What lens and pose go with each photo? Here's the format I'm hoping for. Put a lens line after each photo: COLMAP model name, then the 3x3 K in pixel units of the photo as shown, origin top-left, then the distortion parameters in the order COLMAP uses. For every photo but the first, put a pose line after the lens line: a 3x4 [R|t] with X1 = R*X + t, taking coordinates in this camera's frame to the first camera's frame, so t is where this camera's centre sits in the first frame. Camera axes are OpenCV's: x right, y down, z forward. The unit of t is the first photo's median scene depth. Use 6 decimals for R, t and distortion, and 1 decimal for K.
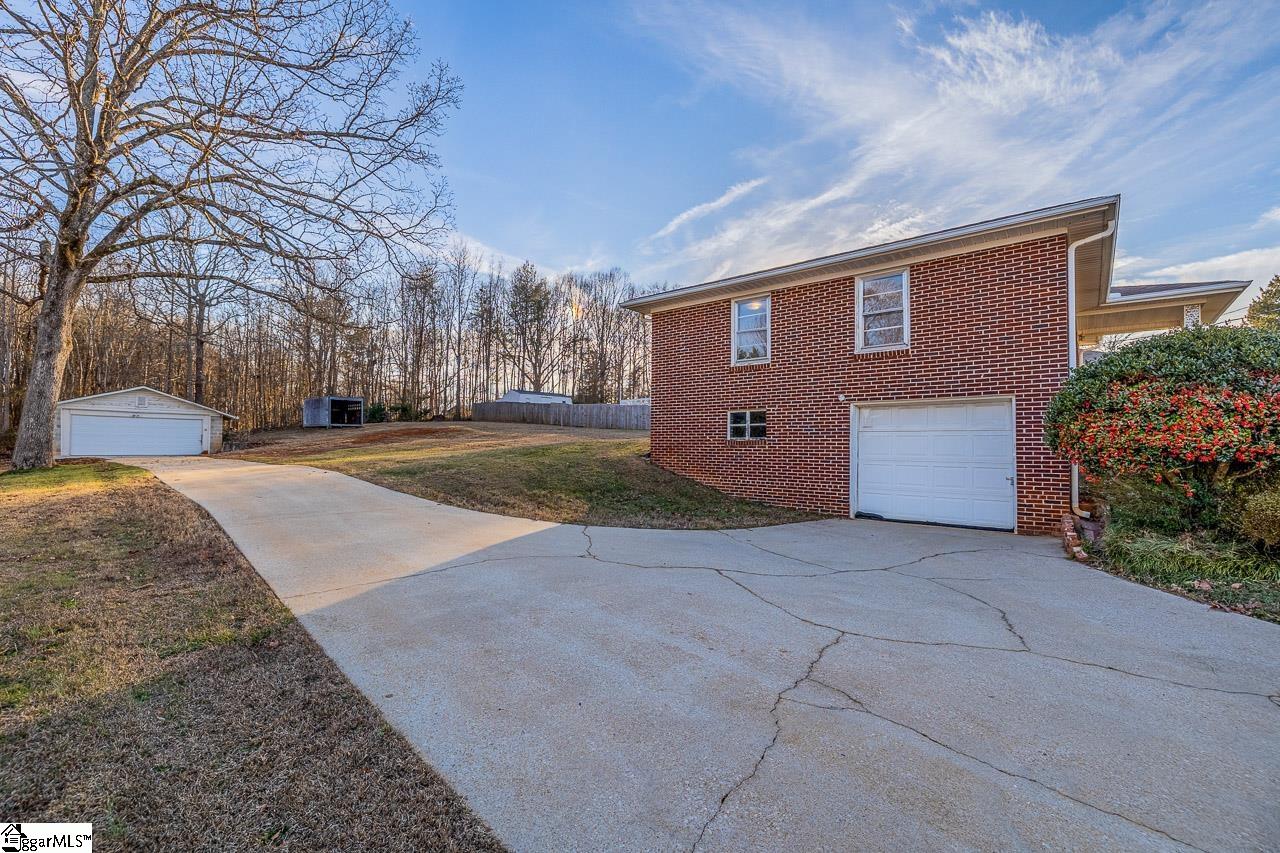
lens RADIAL K [[558.9, 0, 635.4], [0, 558.9, 441.6], [0, 0, 1]] dist [-0.001169, -0.000172]
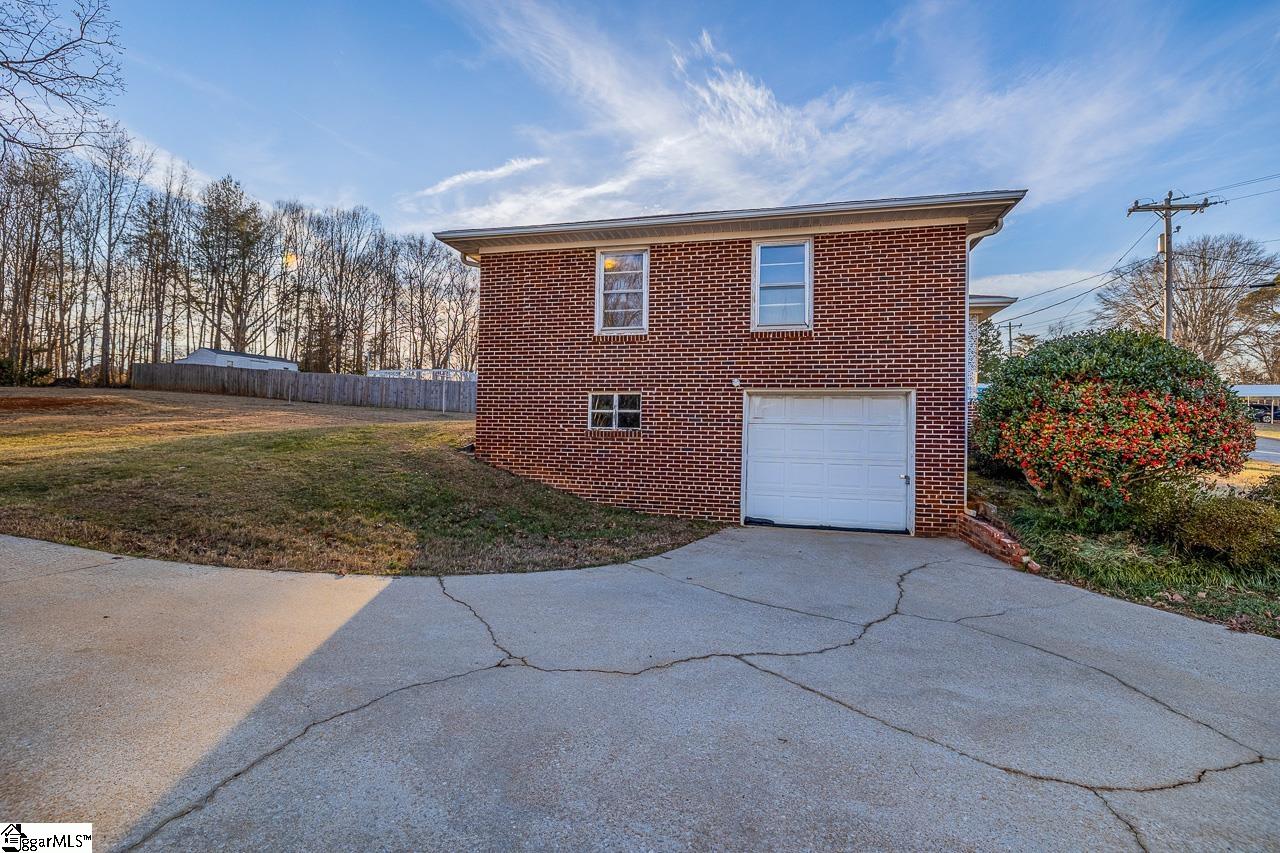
lens RADIAL K [[577.6, 0, 641.8], [0, 577.6, 422.8], [0, 0, 1]] dist [-0.004893, 0.000146]
pose [[0.897209, 0.014810, 0.441357, -0.120953], [-0.015998, 0.999871, -0.001031, -0.013230], [-0.441316, -0.006135, 0.897331, 0.249895]]
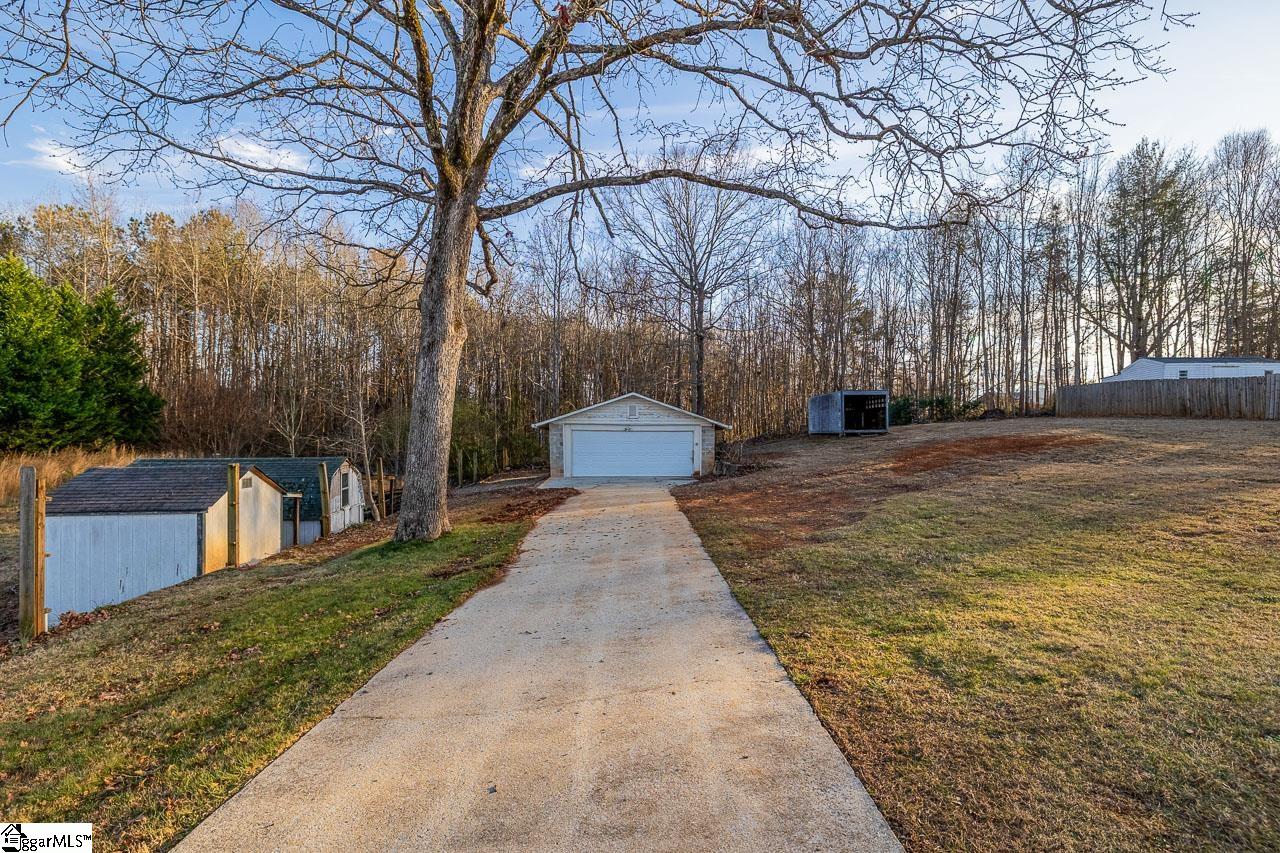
lens RADIAL K [[577.6, 0, 641.8], [0, 577.6, 422.8], [0, 0, 1]] dist [-0.004893, 0.000146]
pose [[0.687892, -0.026679, -0.725323, -0.454671], [0.010944, 0.999592, -0.026388, -0.057043], [0.725731, 0.010214, 0.687903, 0.741976]]
